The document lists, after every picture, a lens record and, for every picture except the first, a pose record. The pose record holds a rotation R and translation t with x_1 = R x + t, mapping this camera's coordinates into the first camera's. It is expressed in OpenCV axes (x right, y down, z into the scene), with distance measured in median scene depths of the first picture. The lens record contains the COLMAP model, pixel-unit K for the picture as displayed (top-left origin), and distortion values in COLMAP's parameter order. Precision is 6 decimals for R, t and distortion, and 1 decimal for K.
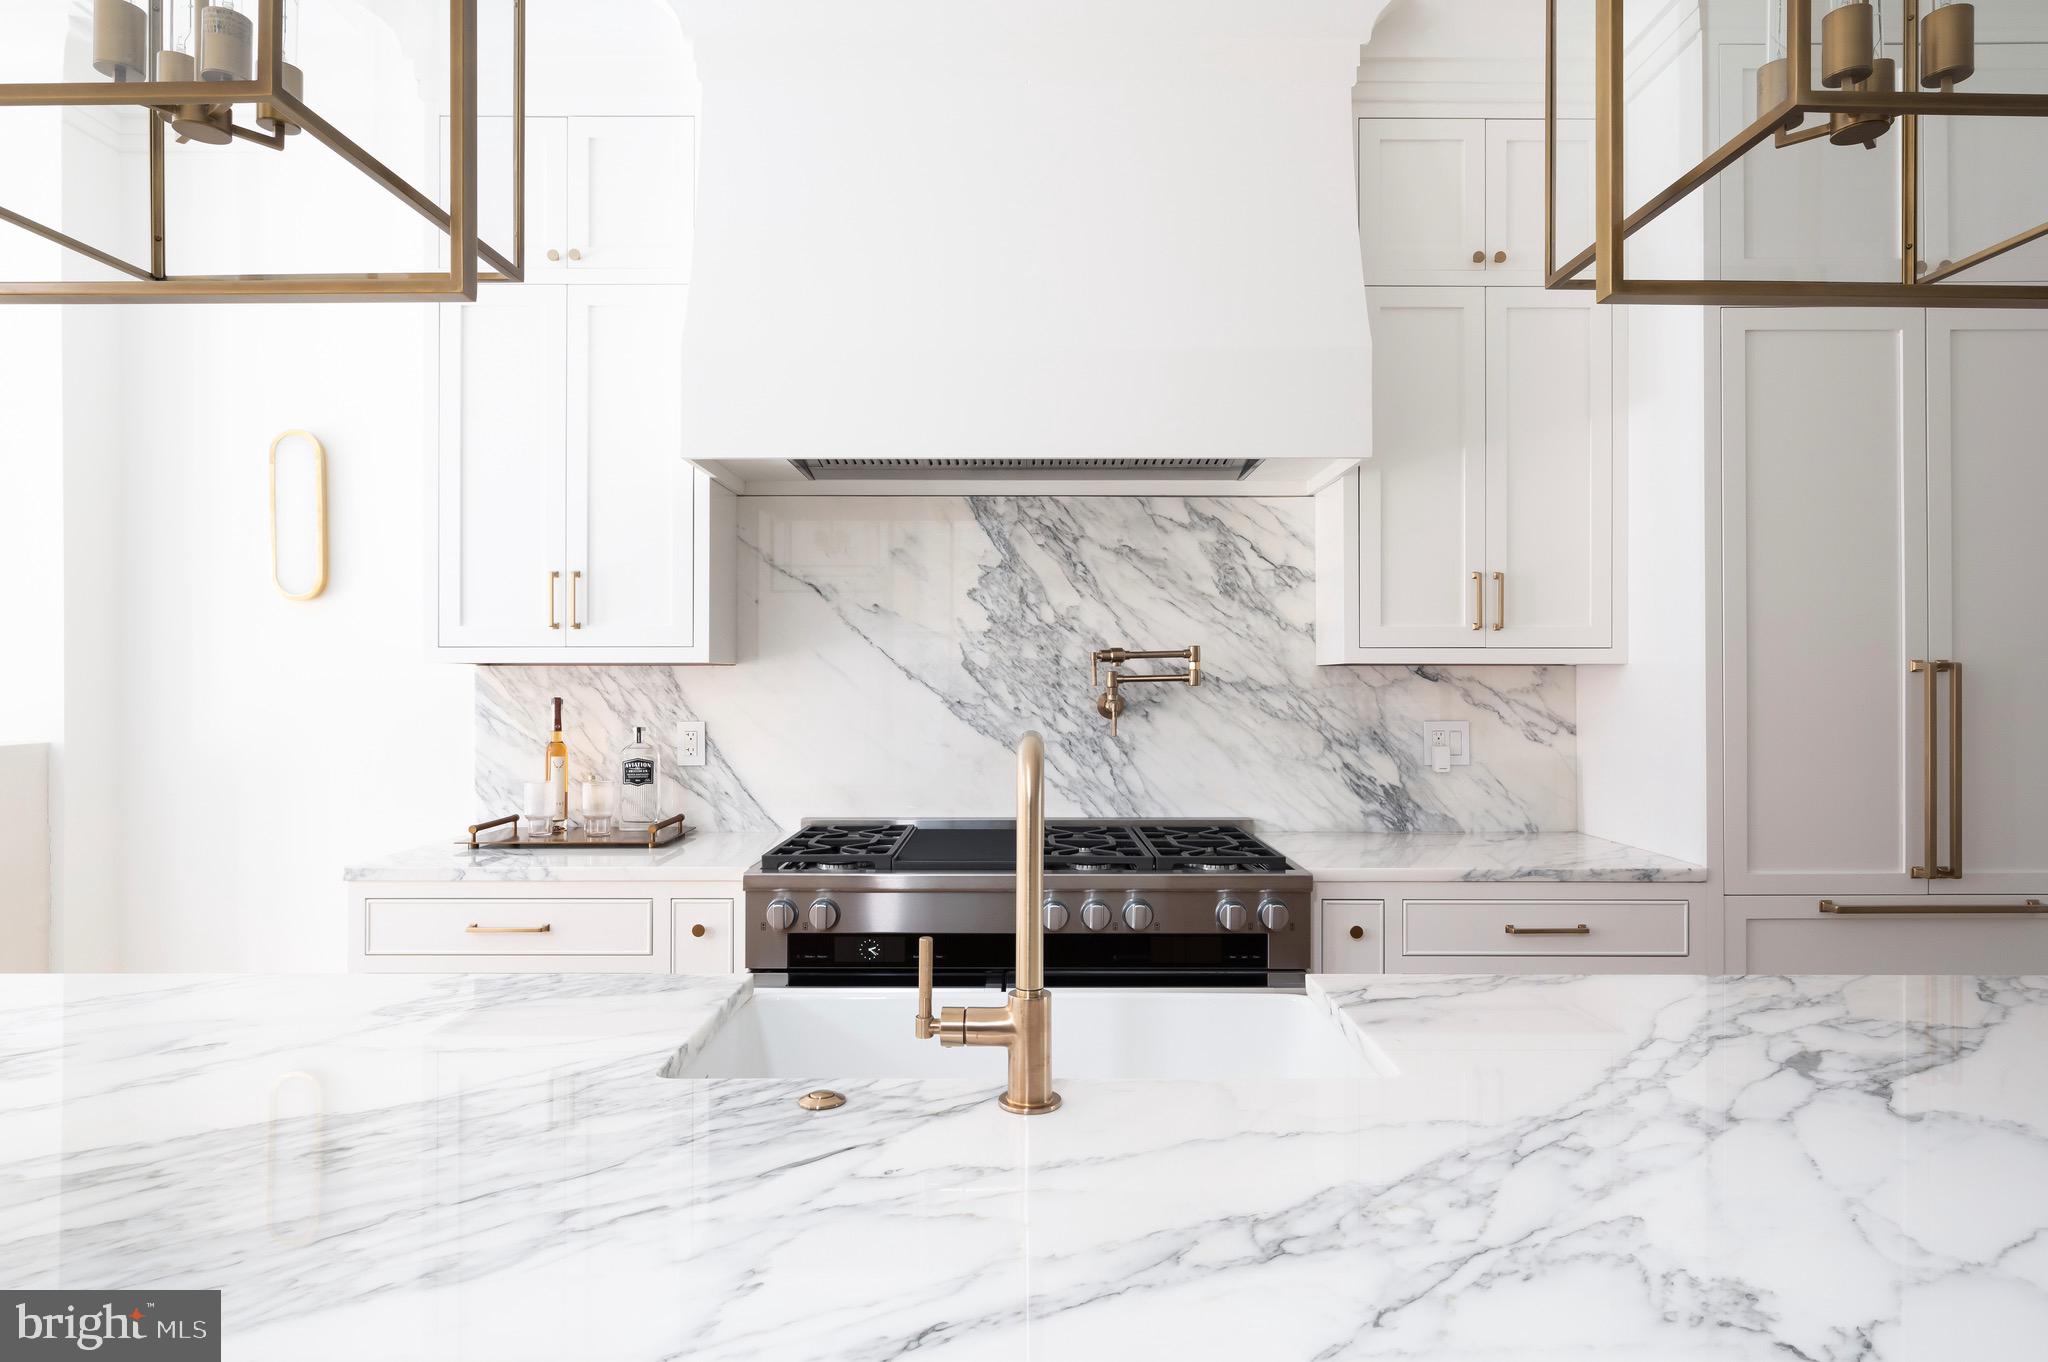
lens RADIAL K [[1089.8, 0, 1024.0], [0, 1089.8, 681.0], [0, 0, 1]] dist [-0.005484, -0.000572]
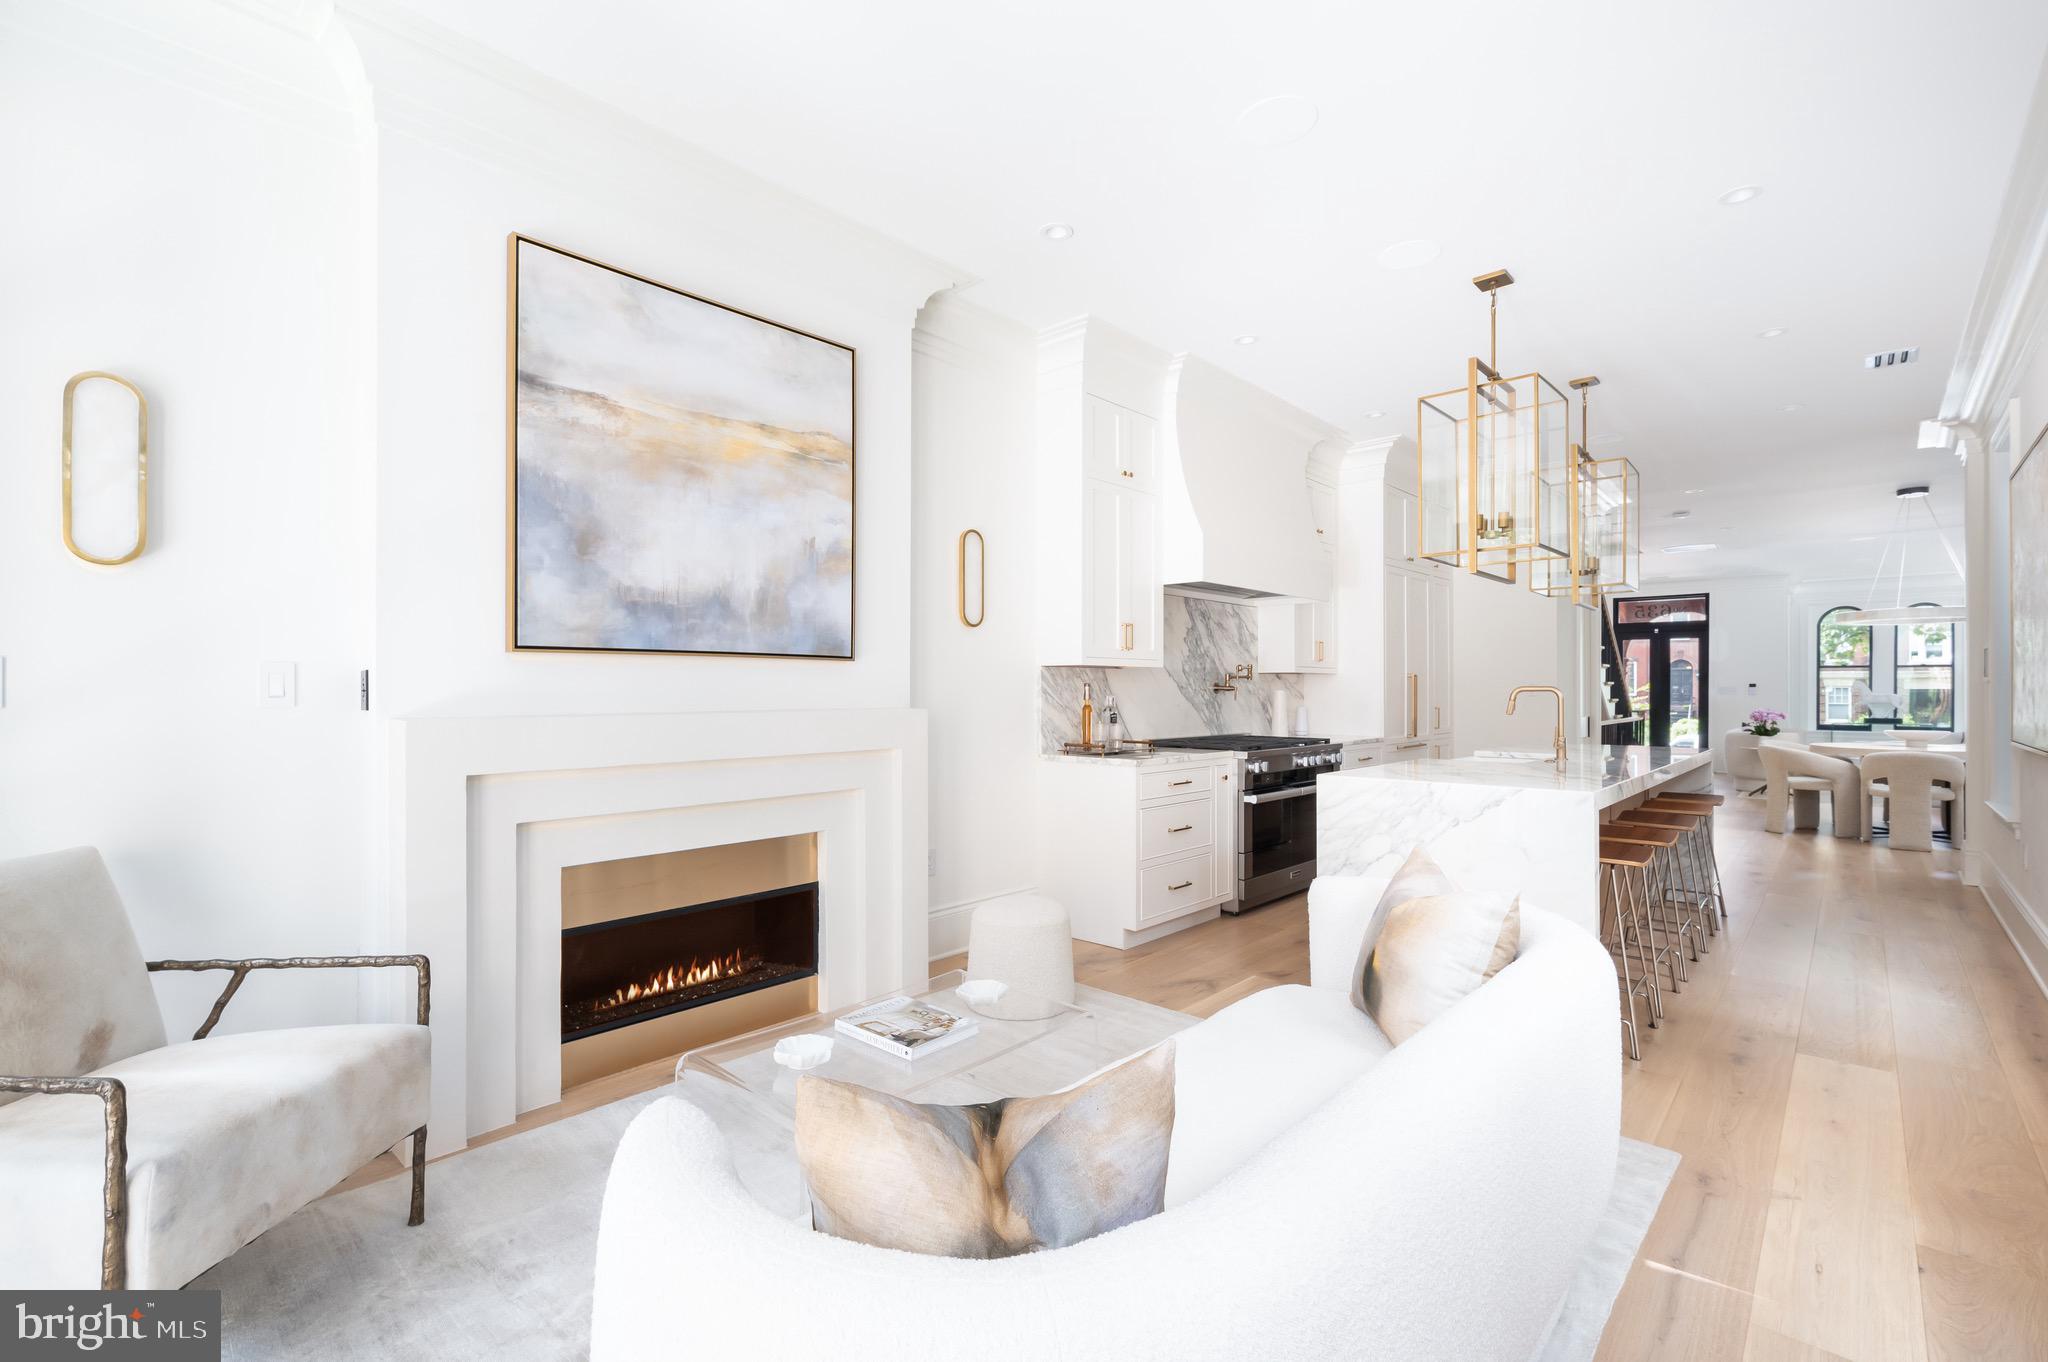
lens RADIAL K [[911.2, 0, 1024.0], [0, 911.2, 681.0], [0, 0, 1]] dist [-0.000557, -0.000166]
pose [[0.668818, 0.008340, 0.743380, -1.715189], [-0.015881, 0.999869, 0.003070, 0.007316], [-0.743257, -0.013859, 0.668863, -0.039541]]
